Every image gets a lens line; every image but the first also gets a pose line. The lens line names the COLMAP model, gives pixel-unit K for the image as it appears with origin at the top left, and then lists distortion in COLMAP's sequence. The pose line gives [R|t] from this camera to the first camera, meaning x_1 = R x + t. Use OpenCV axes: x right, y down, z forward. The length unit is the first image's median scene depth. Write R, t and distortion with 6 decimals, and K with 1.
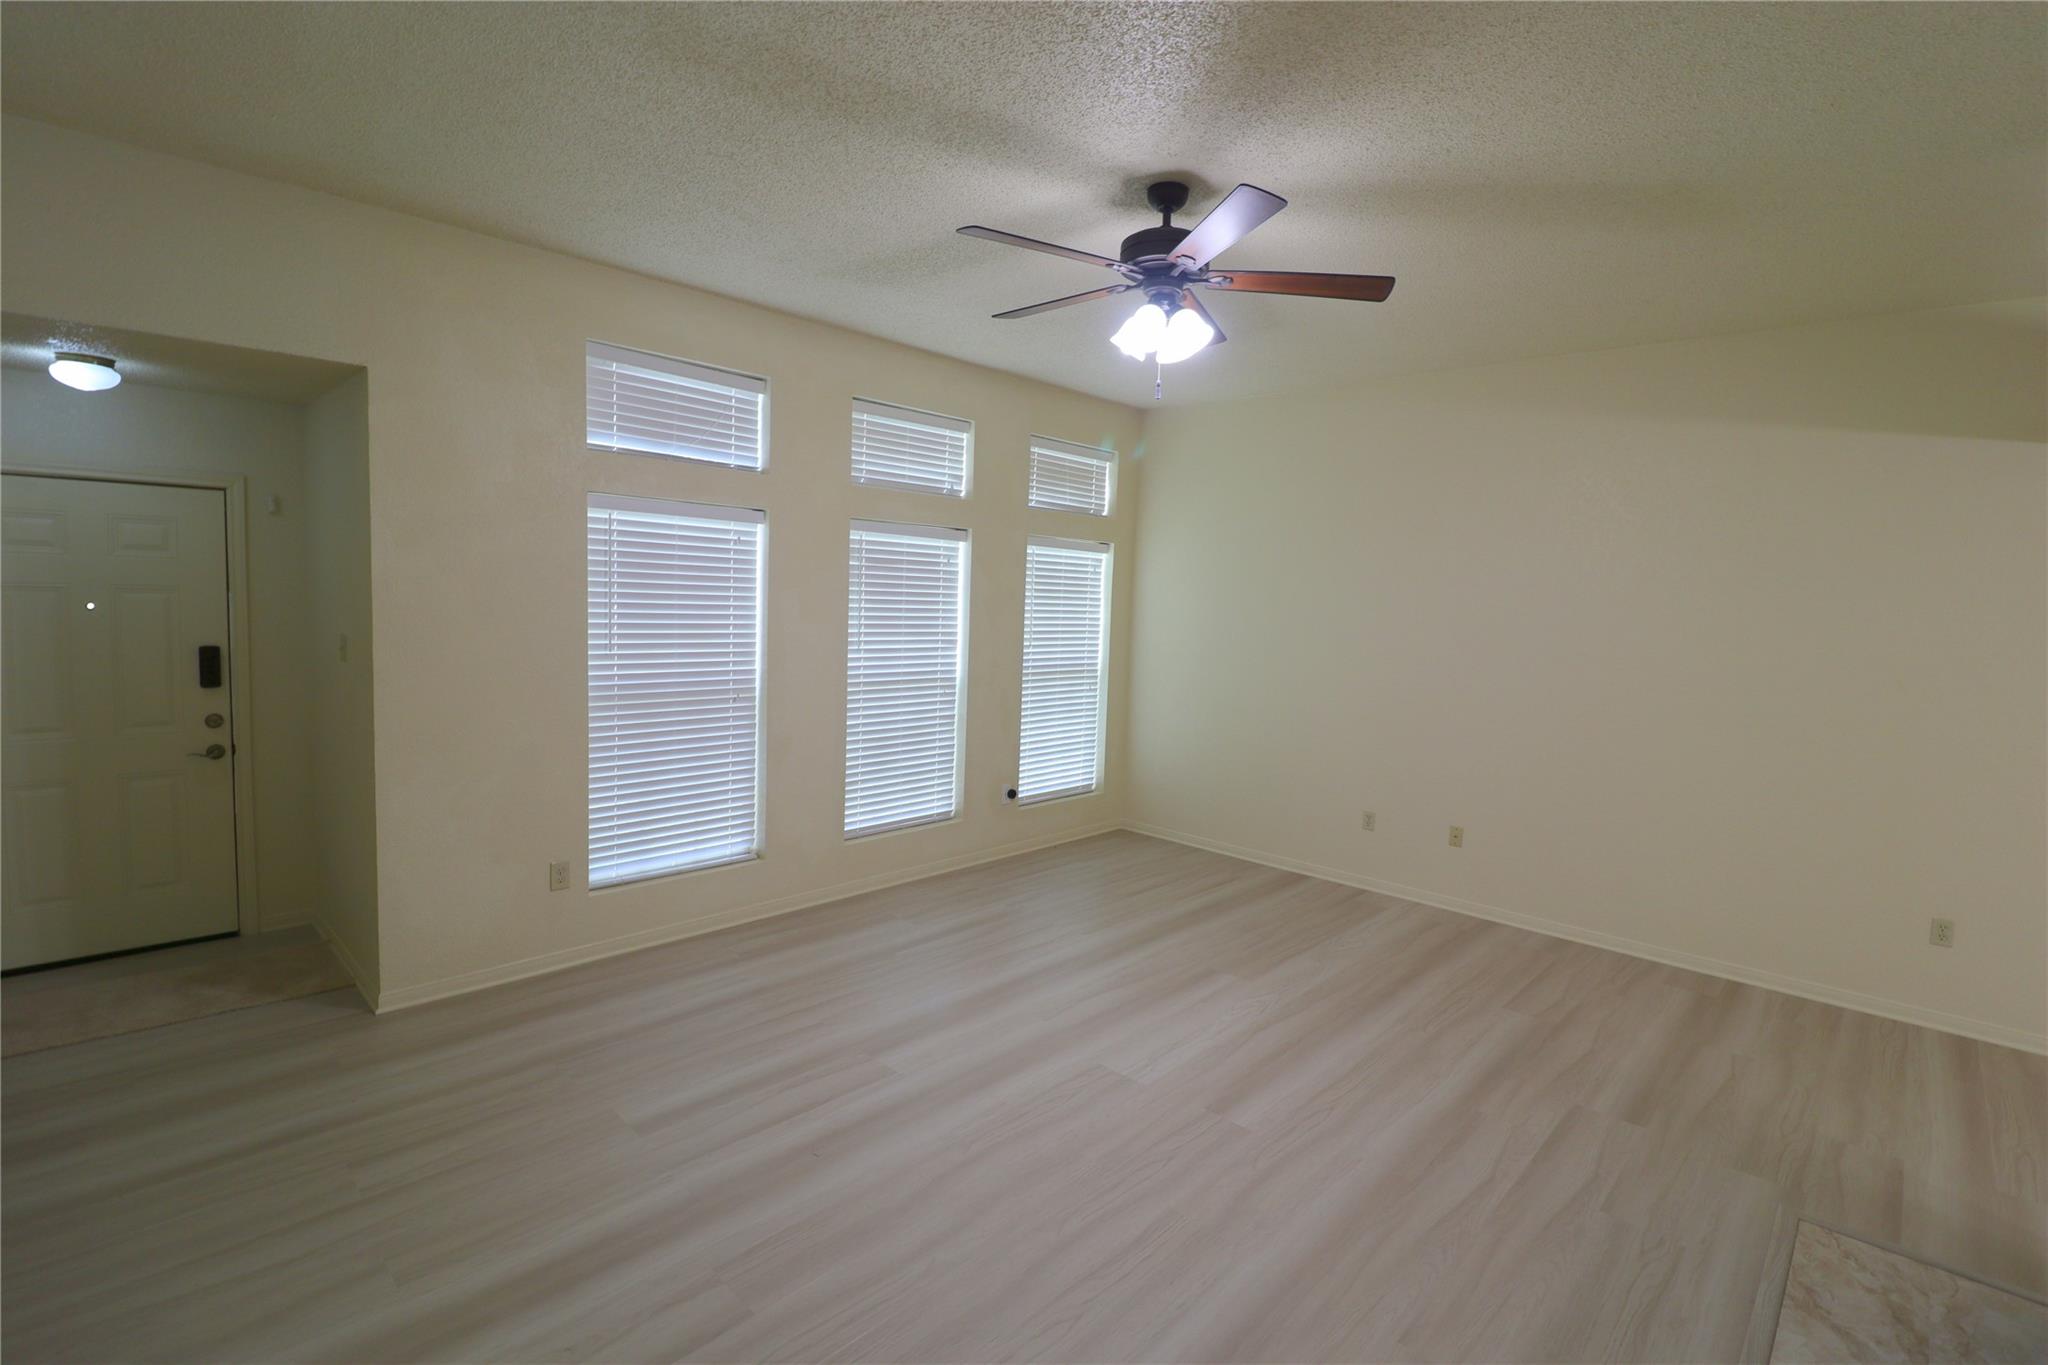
lens RADIAL K [[943.9, 0, 1044.9], [0, 943.9, 681.8], [0, 0, 1]] dist [-0.014741, -0.002158]
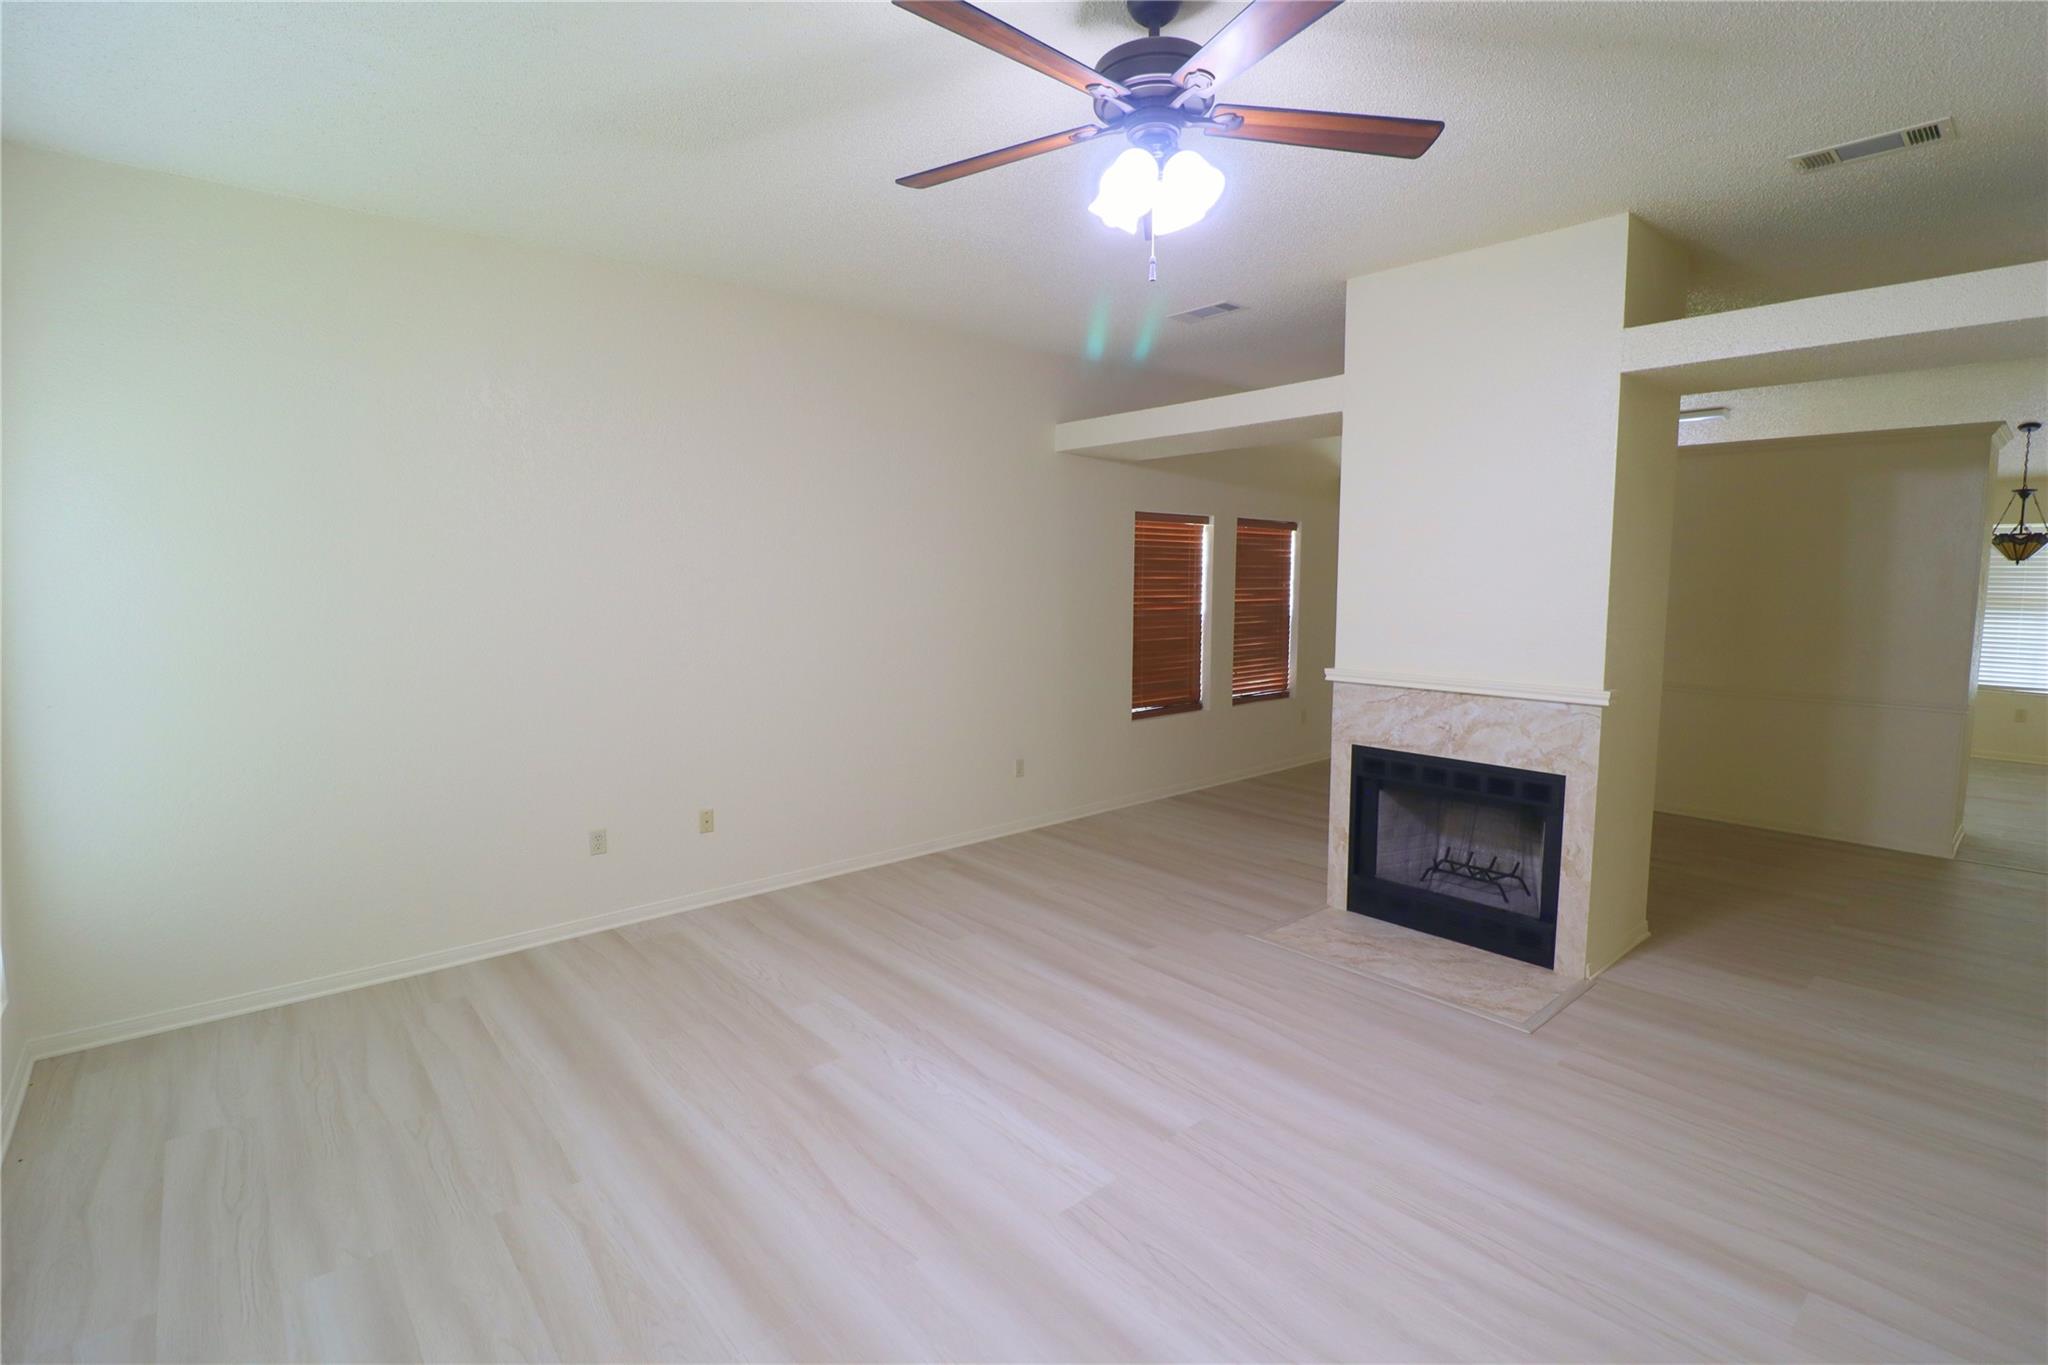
lens RADIAL K [[943.9, 0, 1034.6], [0, 943.9, 671.3], [0, 0, 1]] dist [-0.014741, -0.002158]
pose [[0.099628, -0.137733, 0.985446, -0.445615], [0.095742, 0.987105, 0.128285, -0.066733], [-0.990408, 0.081568, 0.111530, 0.693014]]
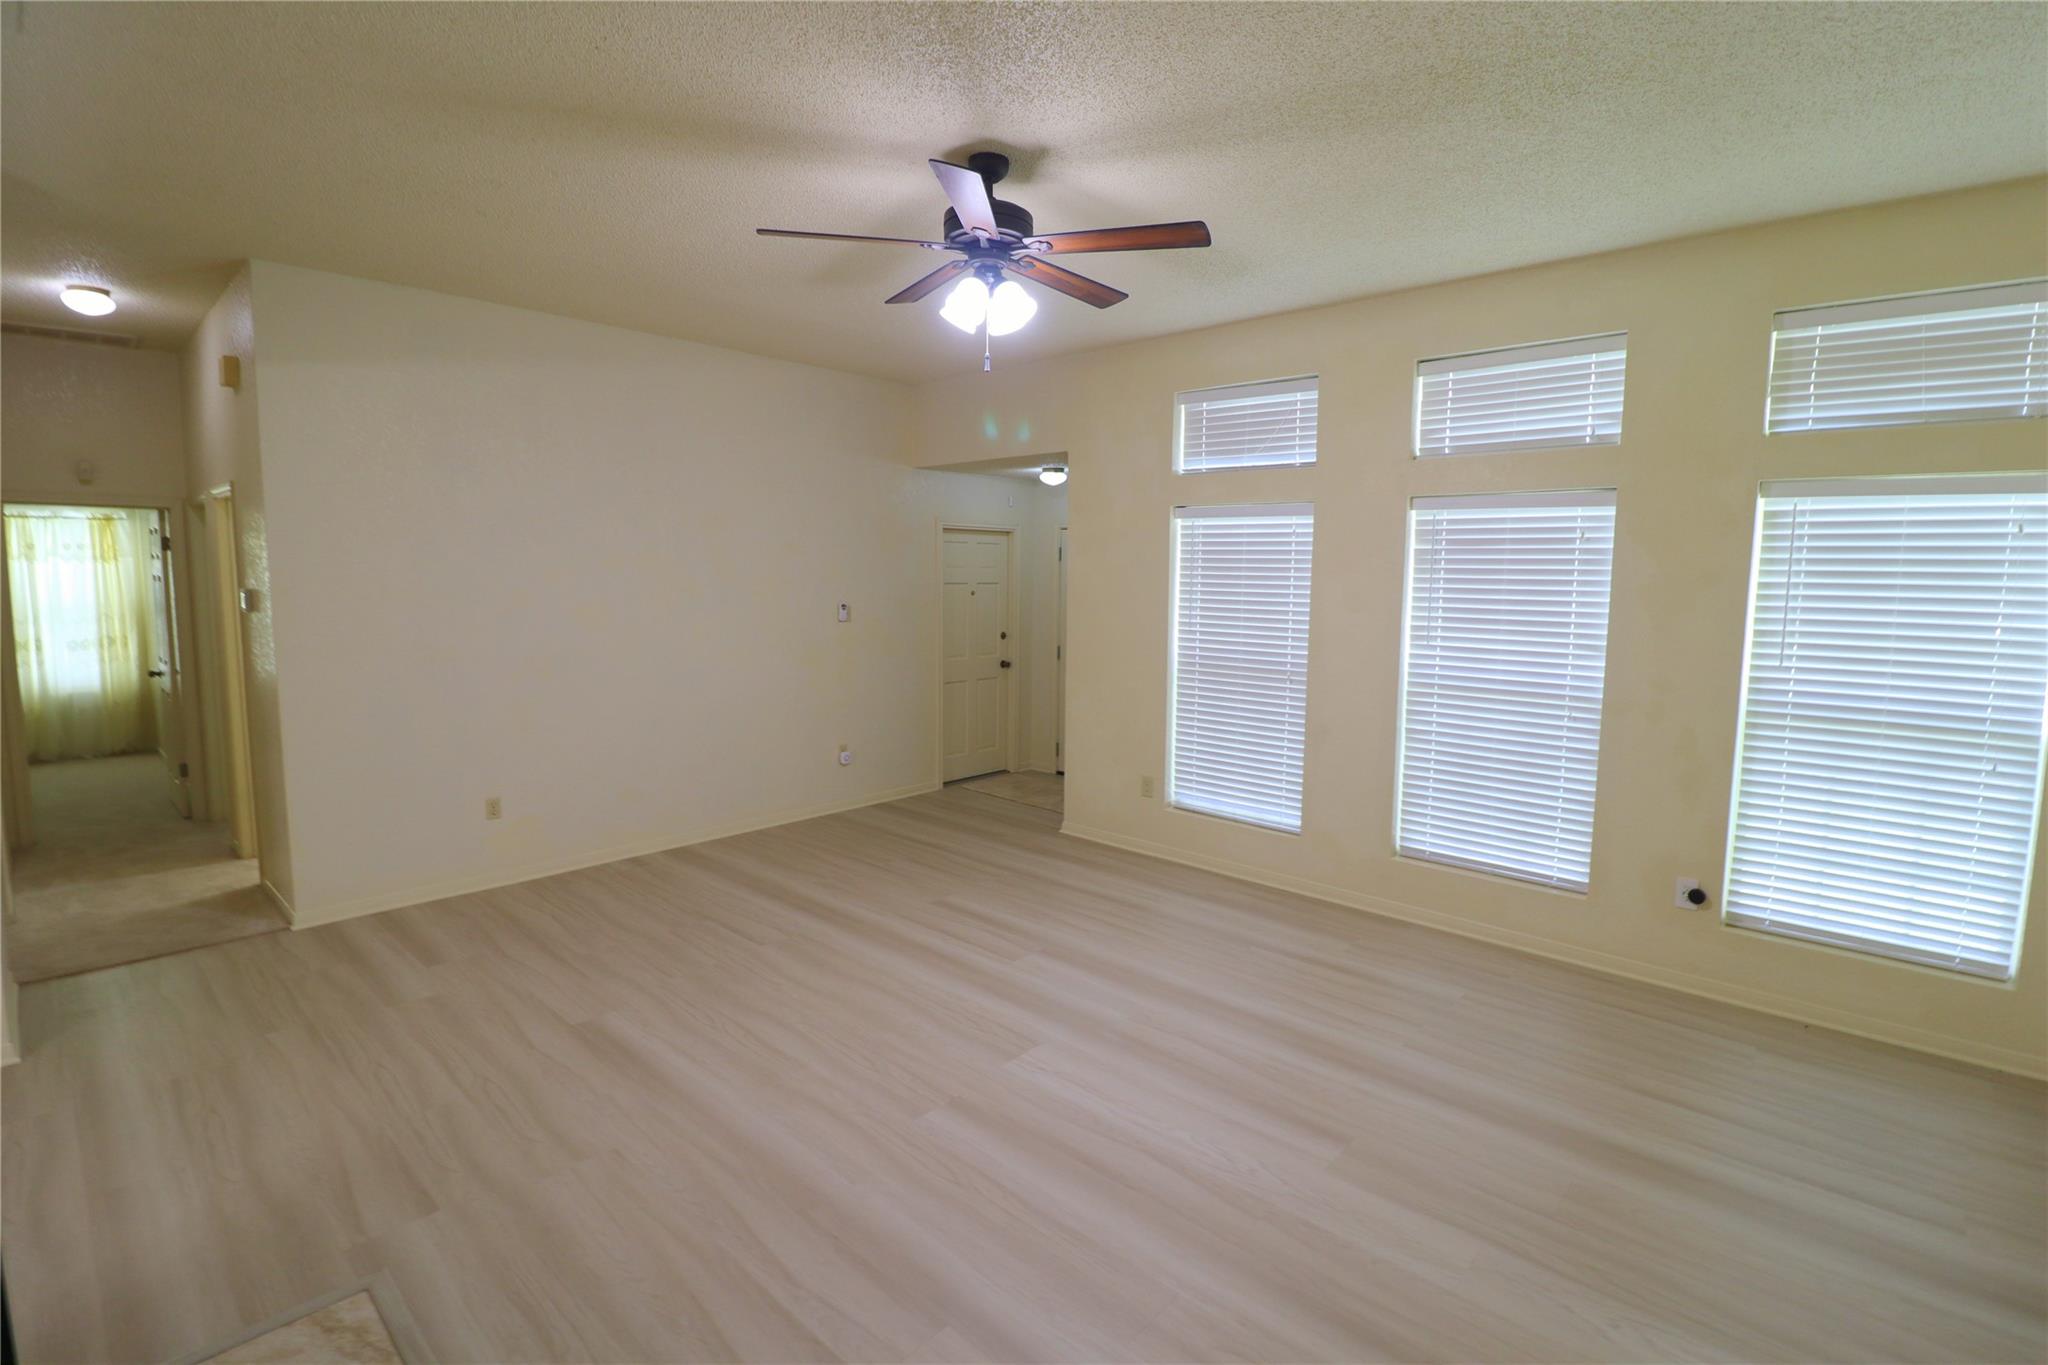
lens RADIAL K [[943.9, 0, 1031.6], [0, 943.9, 671.3], [0, 0, 1]] dist [-0.014741, -0.002158]
pose [[0.009665, 0.070171, -0.997488, 0.772703], [-0.105566, 0.992032, 0.068764, -0.035656], [0.994365, 0.104637, 0.016996, 0.711999]]
